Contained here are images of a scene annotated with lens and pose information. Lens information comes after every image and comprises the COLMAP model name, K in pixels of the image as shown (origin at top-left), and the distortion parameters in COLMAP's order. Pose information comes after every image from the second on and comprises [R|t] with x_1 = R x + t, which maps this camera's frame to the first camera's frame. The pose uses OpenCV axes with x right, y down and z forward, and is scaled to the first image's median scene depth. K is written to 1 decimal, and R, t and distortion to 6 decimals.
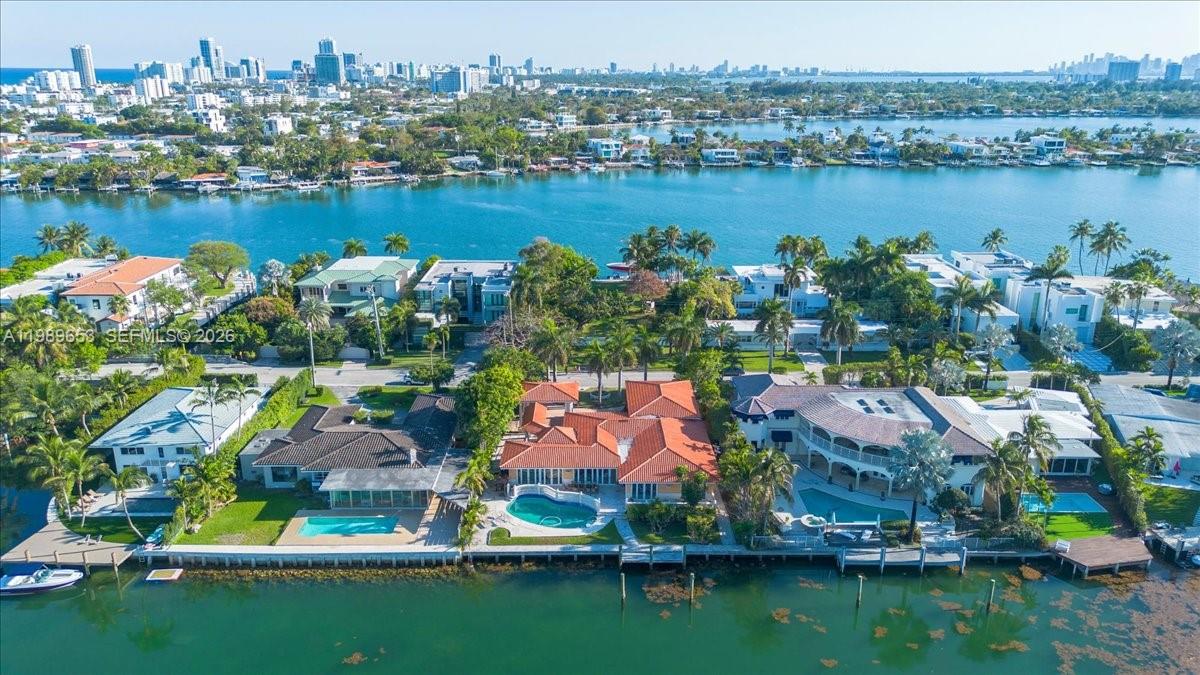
lens RADIAL K [[838.2, 0, 600.0], [0, 838.2, 337.5], [0, 0, 1]] dist [0.067241, -0.070396]
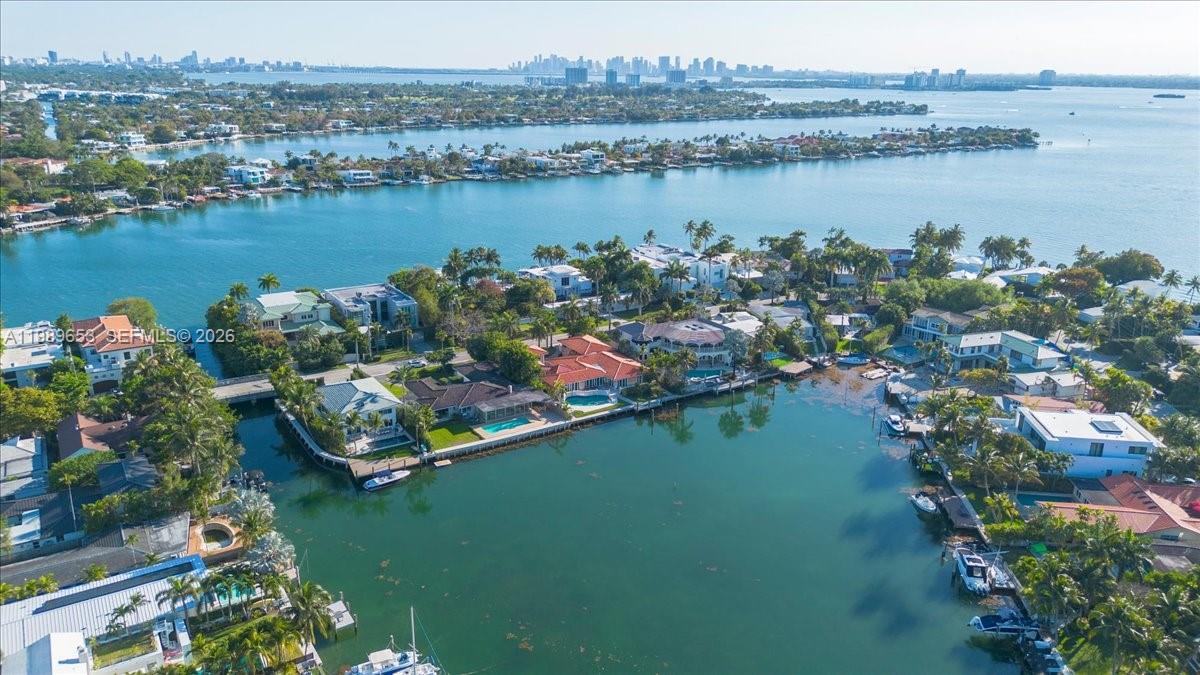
lens RADIAL K [[838.2, 0, 600.0], [0, 838.2, 337.5], [0, 0, 1]] dist [0.067241, -0.070396]
pose [[0.842869, -0.153464, 0.515772, -0.205536], [0.150510, 0.987450, 0.047846, -0.006127], [-0.516642, 0.037301, 0.855389, -0.142388]]
